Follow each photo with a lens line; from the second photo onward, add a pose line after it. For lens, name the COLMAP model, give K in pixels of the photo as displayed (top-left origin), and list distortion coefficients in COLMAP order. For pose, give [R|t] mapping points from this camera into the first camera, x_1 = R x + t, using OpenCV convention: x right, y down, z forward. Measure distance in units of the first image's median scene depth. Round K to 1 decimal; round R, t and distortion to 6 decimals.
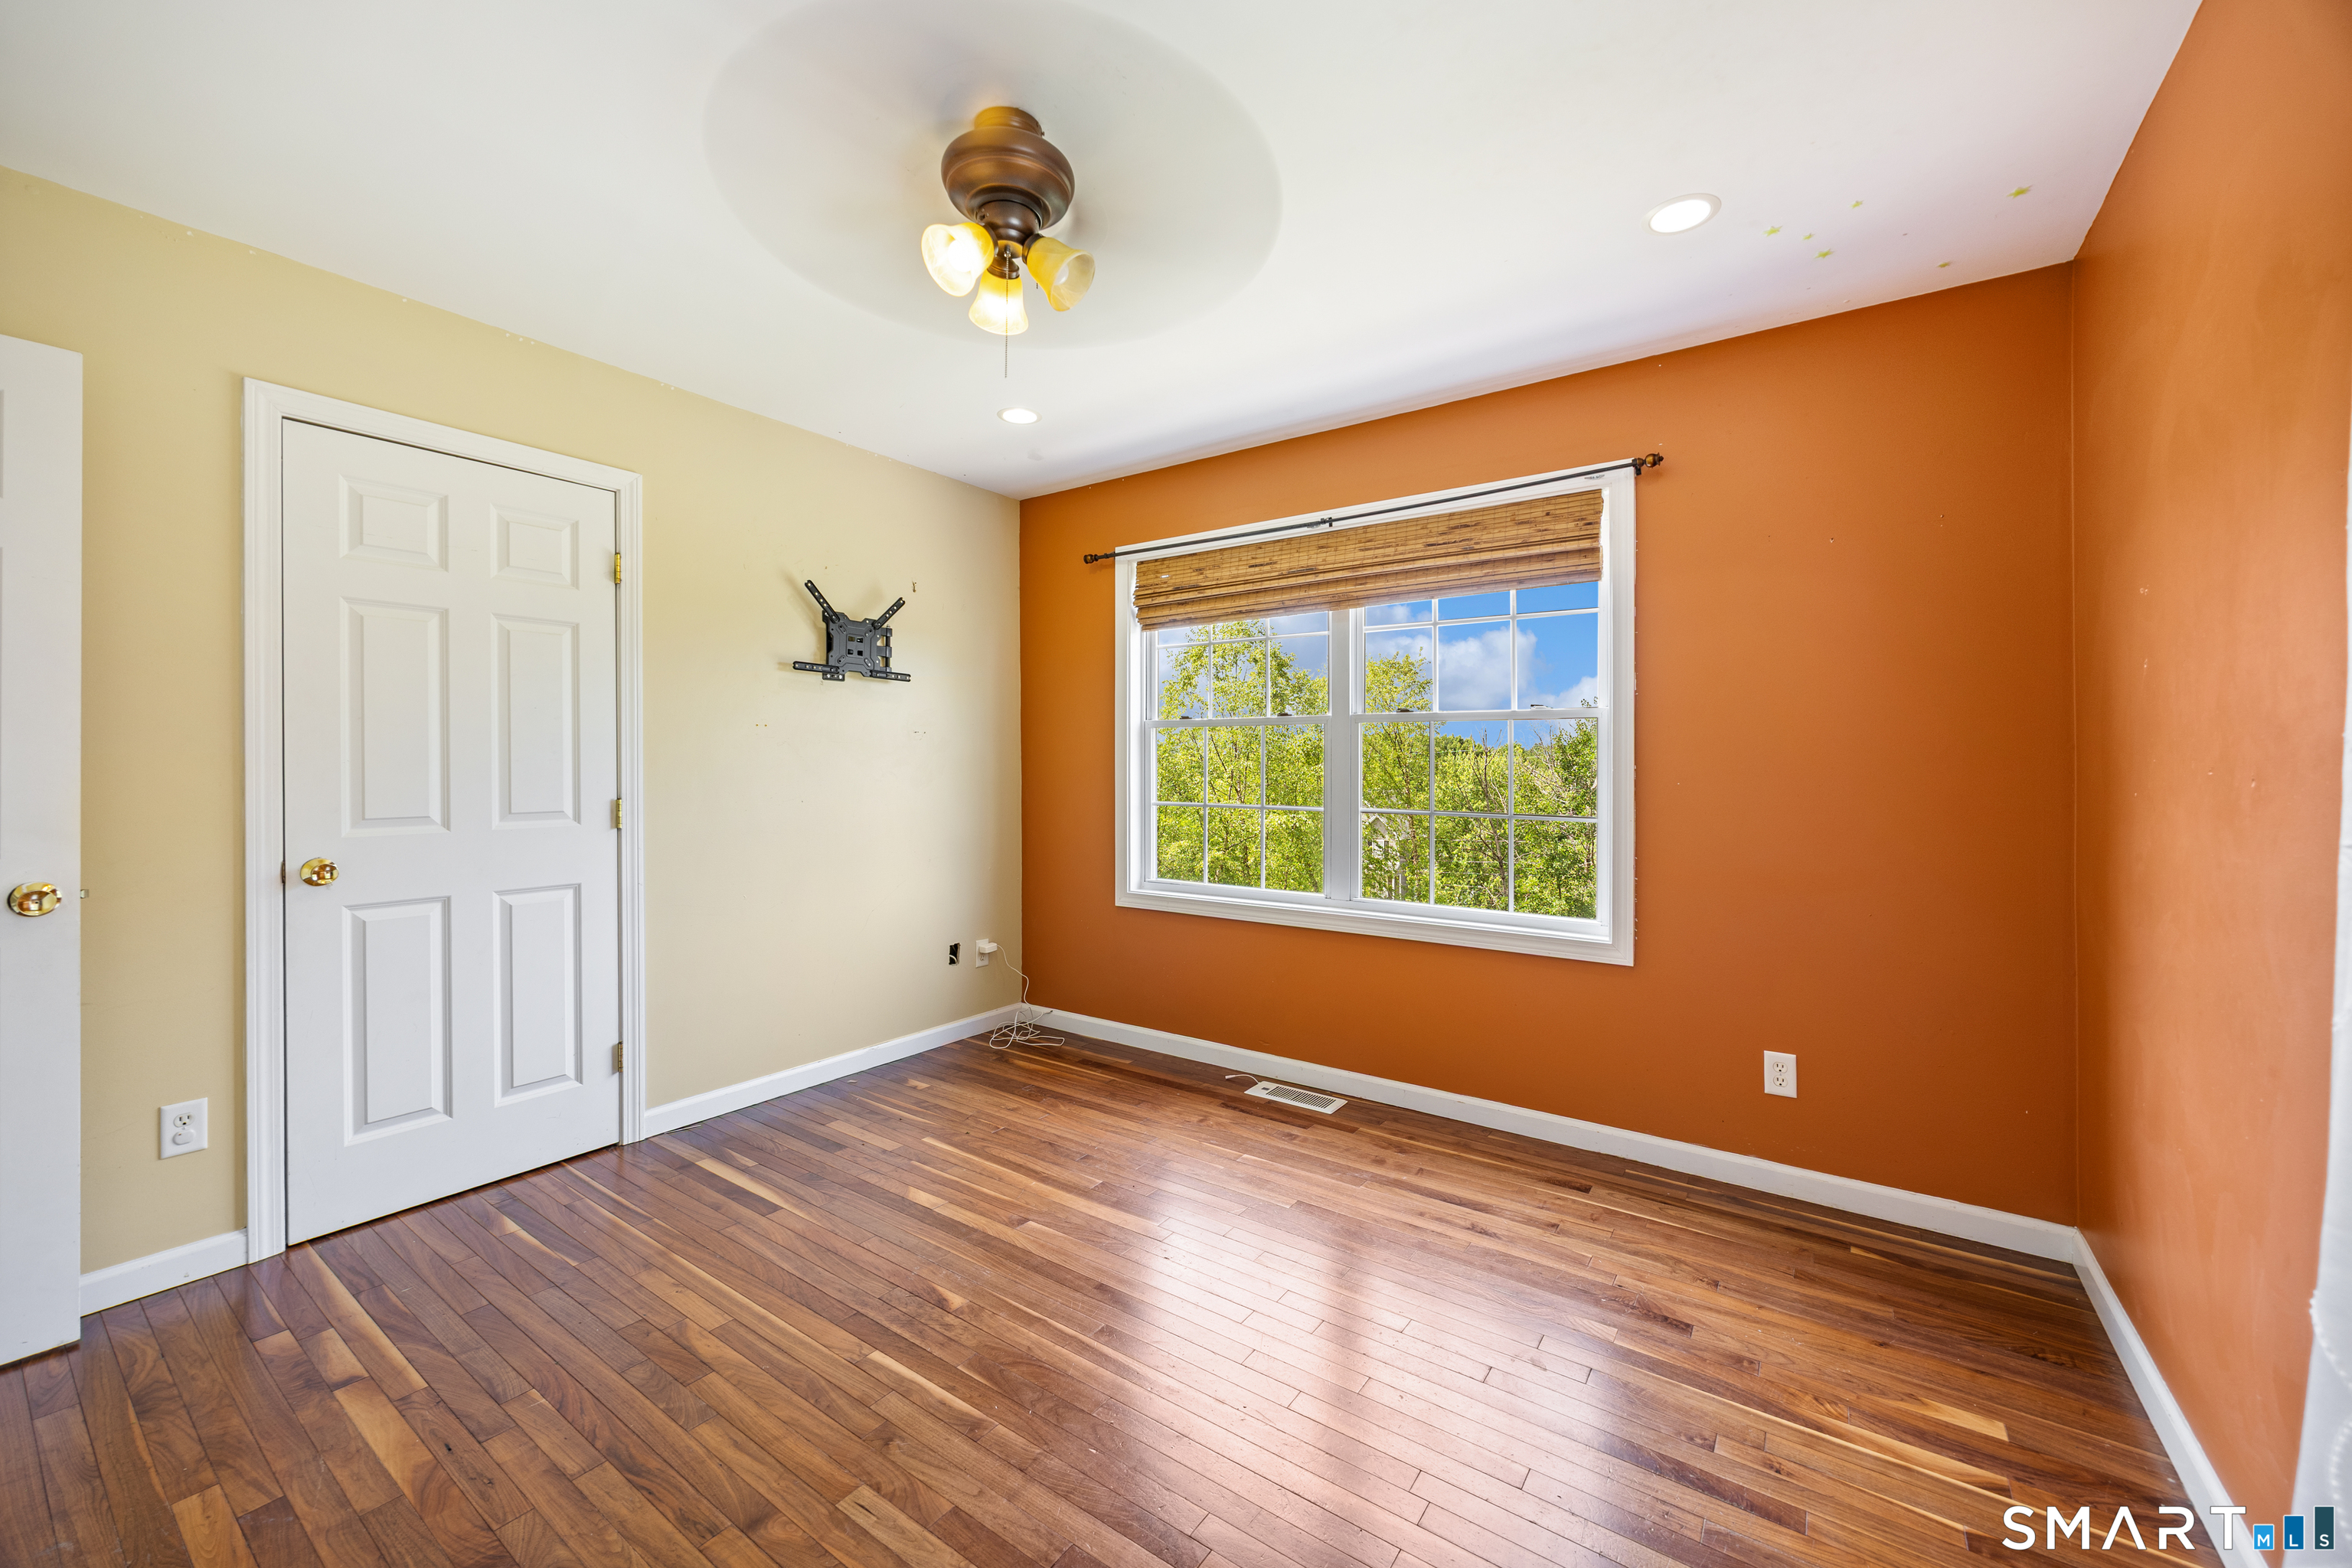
lens RADIAL K [[914.0, 0, 1178.8], [0, 914.0, 776.0], [0, 0, 1]] dist [-0.001181, 0.000779]
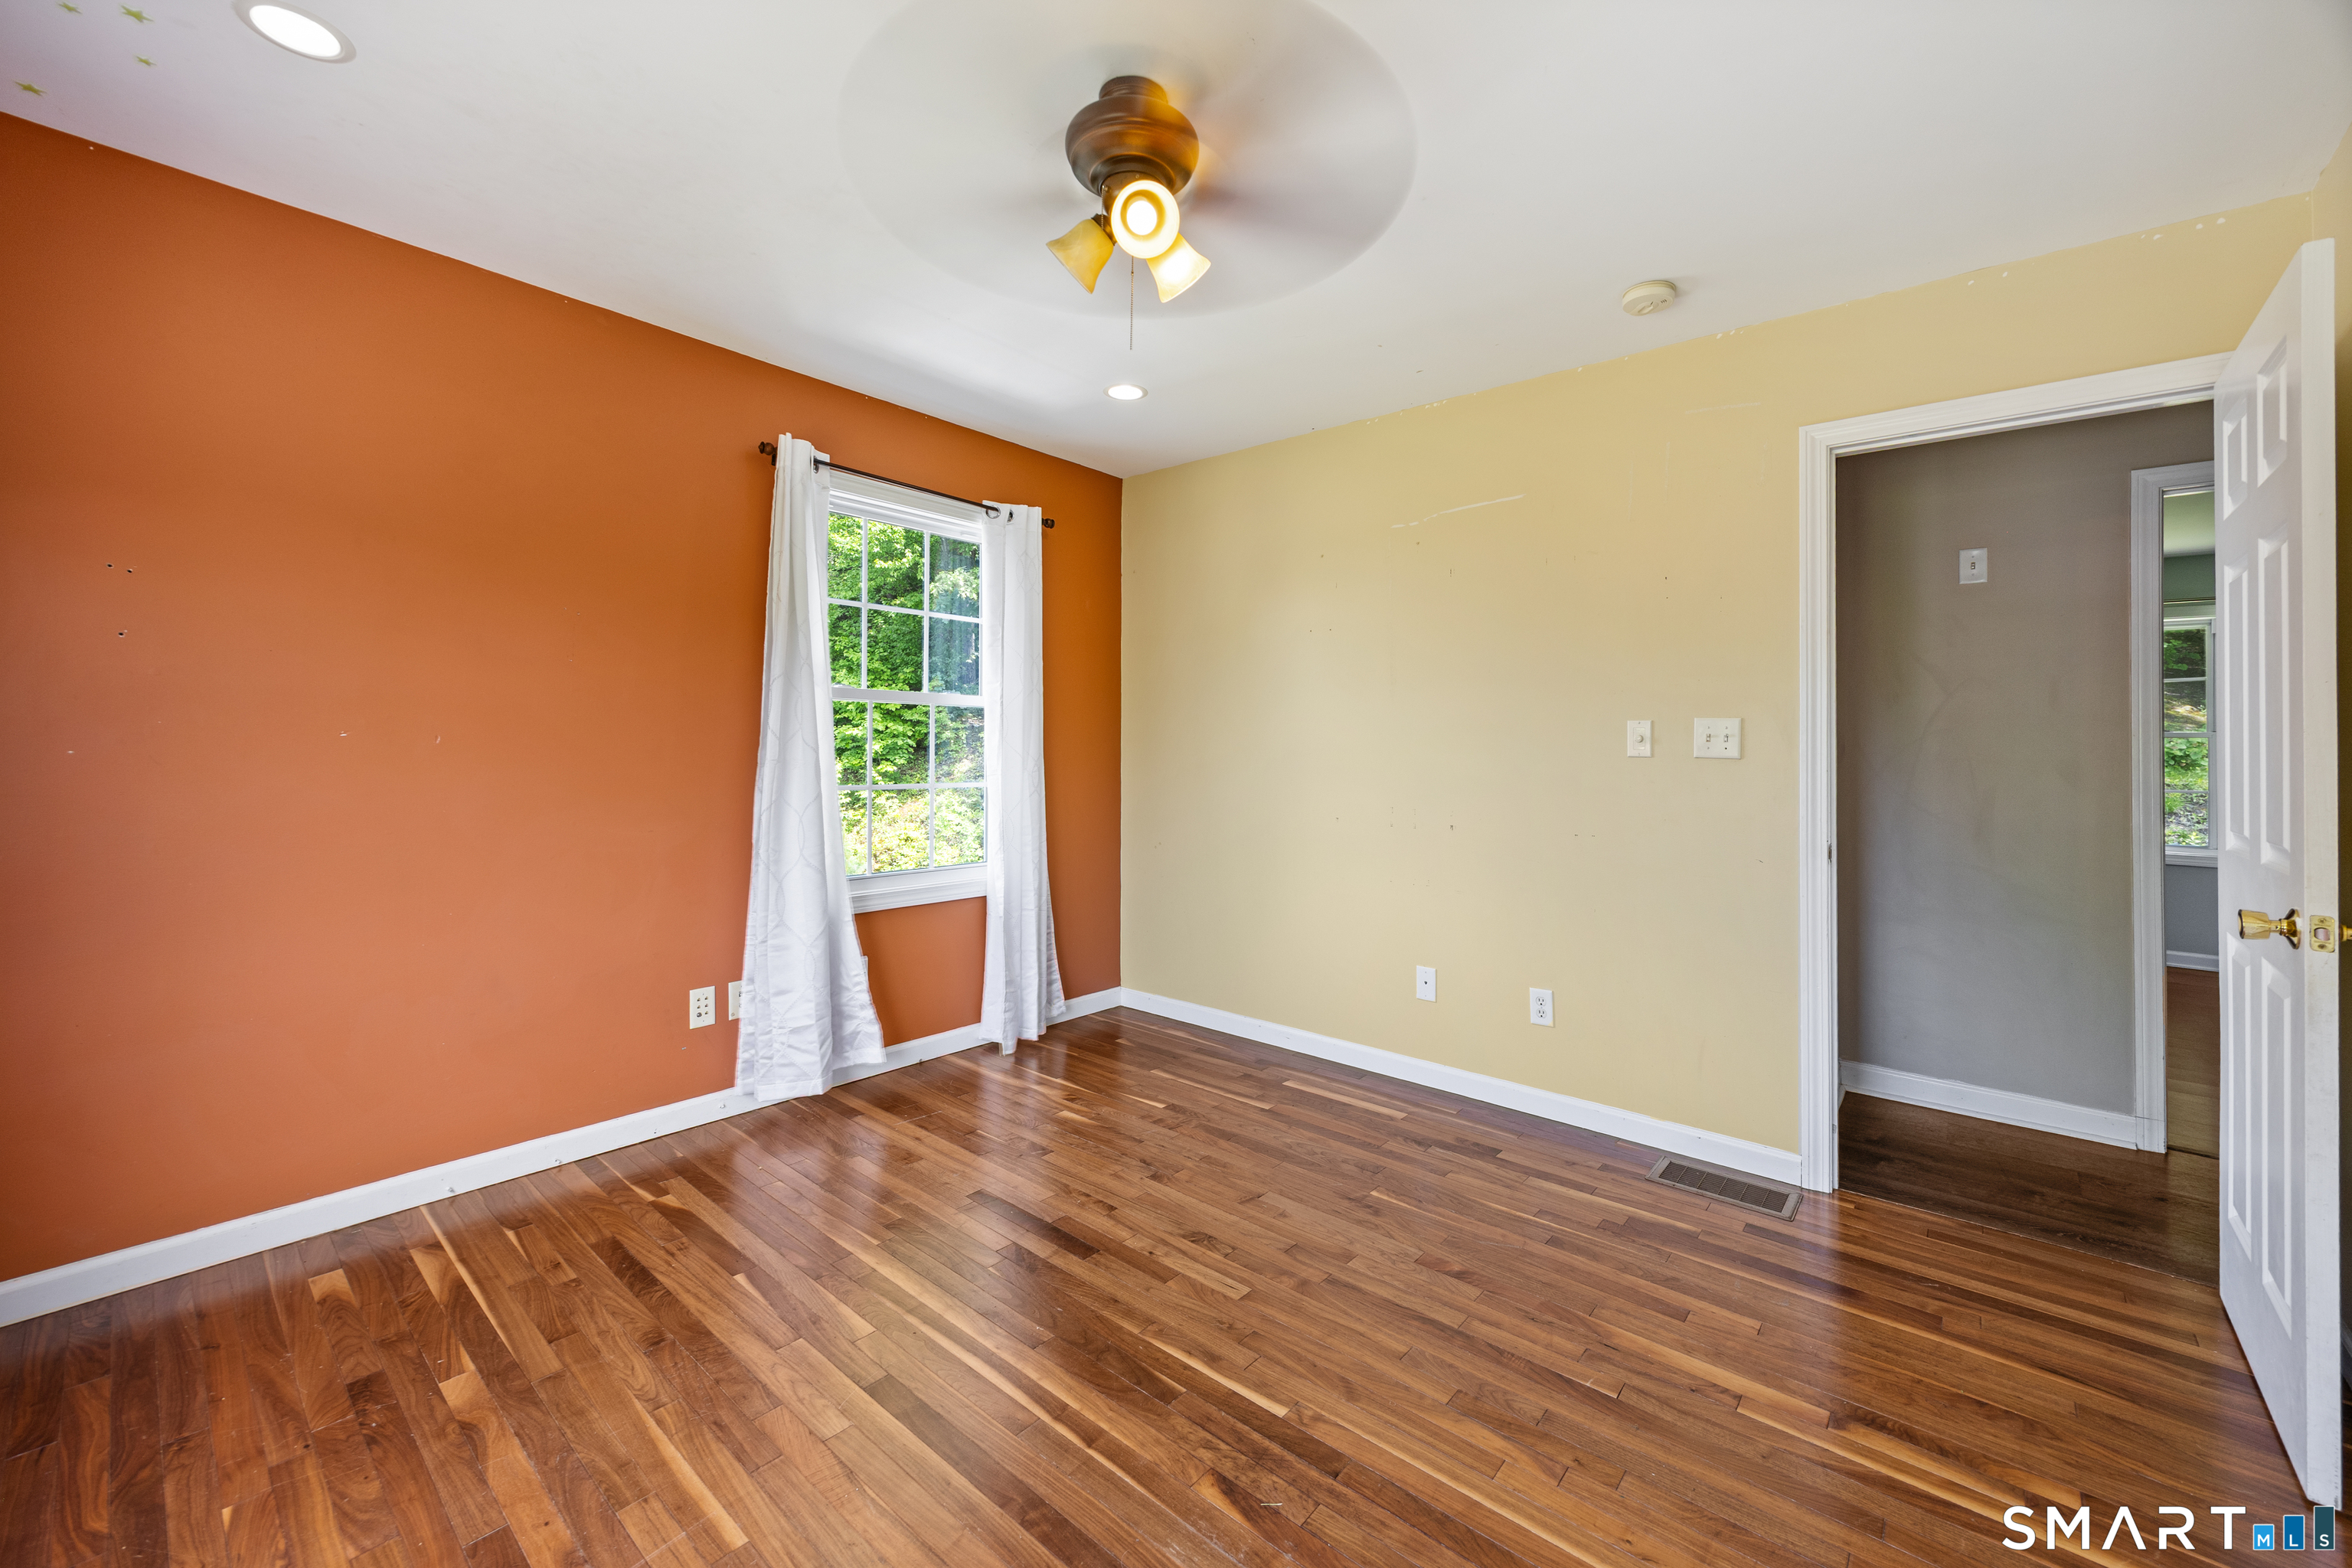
lens RADIAL K [[914.0, 0, 1178.8], [0, 914.0, 776.0], [0, 0, 1]] dist [-0.001181, 0.000779]
pose [[-0.994853, -0.019923, 0.099347, -0.311884], [-0.015028, 0.998647, 0.049786, -0.025966], [-0.100204, 0.048037, -0.993807, 1.877784]]
